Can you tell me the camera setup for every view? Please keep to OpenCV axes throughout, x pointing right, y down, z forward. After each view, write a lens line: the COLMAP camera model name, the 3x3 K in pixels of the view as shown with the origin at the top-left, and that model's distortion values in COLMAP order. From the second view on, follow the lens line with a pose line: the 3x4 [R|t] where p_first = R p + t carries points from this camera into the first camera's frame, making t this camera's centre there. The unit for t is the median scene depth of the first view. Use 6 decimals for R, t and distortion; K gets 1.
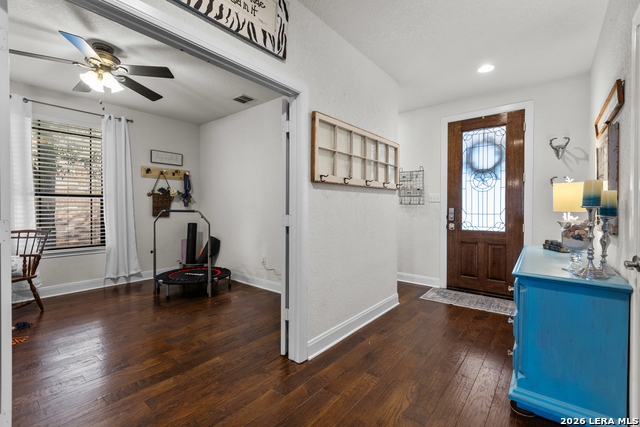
lens RADIAL K [[285.5, 0, 317.2], [0, 285.5, 208.9], [0, 0, 1]] dist [0.005144, 0.001003]
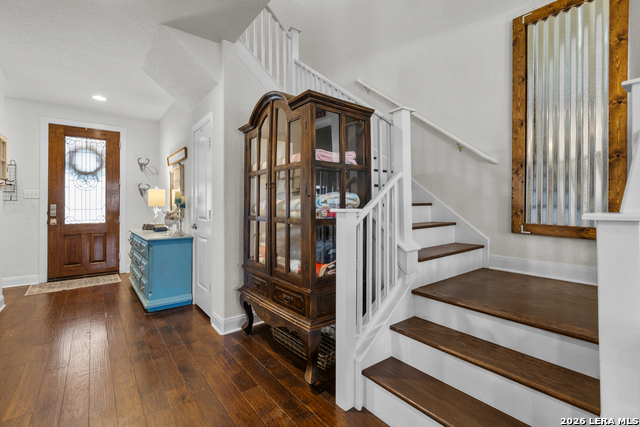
lens RADIAL K [[285.5, 0, 318.9], [0, 285.5, 206.9], [0, 0, 1]] dist [0.005144, 0.001003]
pose [[0.219159, -0.010650, 0.975631, -0.377598], [0.005432, 0.999938, 0.009695, 0.001229], [-0.975674, 0.003175, 0.219204, -0.209481]]
